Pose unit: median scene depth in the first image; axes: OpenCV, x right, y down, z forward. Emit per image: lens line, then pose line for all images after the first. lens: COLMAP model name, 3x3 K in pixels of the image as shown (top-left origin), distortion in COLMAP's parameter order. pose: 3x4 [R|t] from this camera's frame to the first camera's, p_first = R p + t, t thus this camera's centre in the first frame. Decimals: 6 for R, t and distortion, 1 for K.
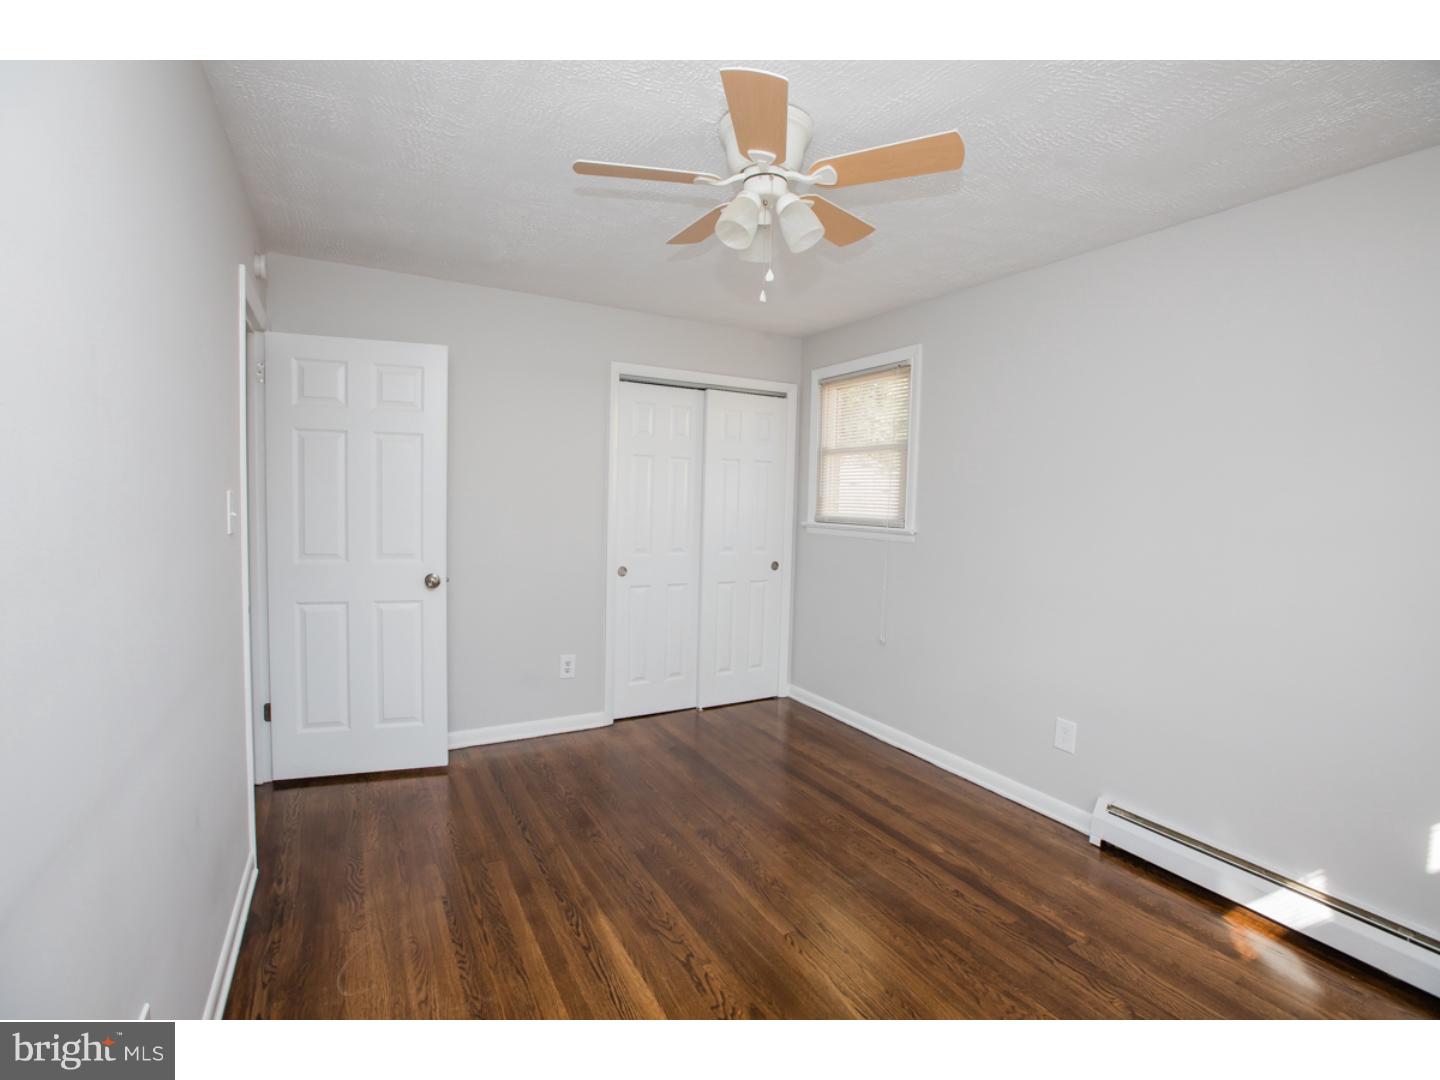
lens RADIAL K [[648.2, 0, 717.5], [0, 648.2, 532.6], [0, 0, 1]] dist [-0.046483, 0.011898]
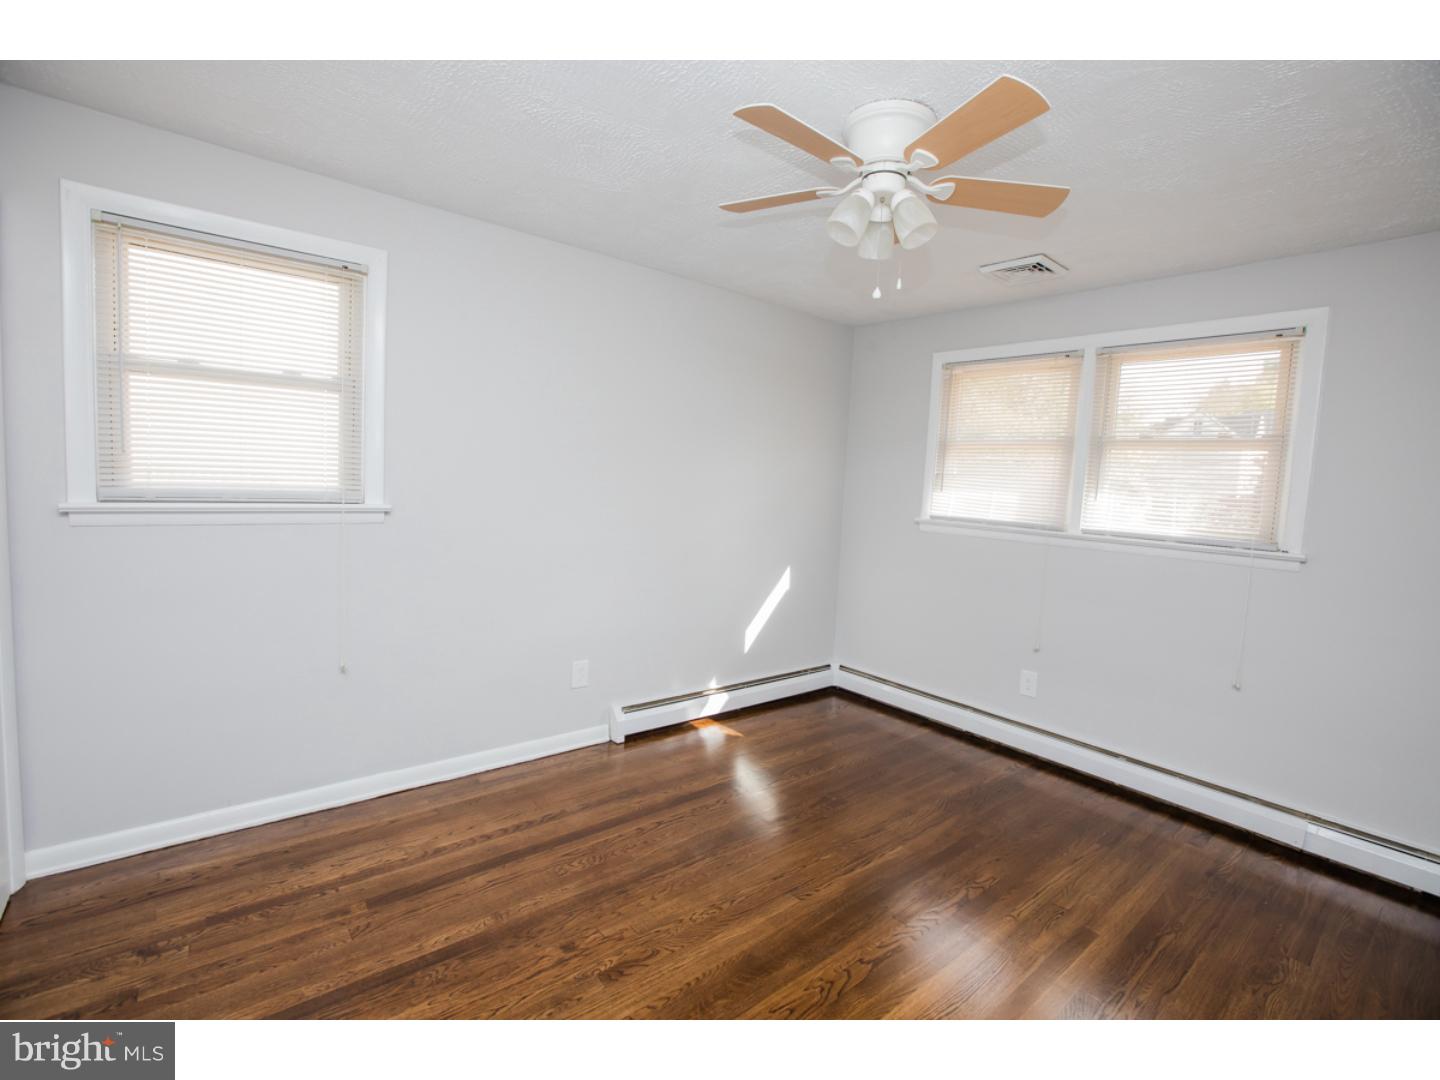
lens RADIAL K [[648.2, 0, 717.5], [0, 648.2, 532.6], [0, 0, 1]] dist [-0.046483, 0.011898]
pose [[-0.155667, -0.118039, 0.980732, -0.641608], [0.001990, 0.992795, 0.119807, -0.079815], [-0.987808, 0.020602, -0.154311, 0.976543]]
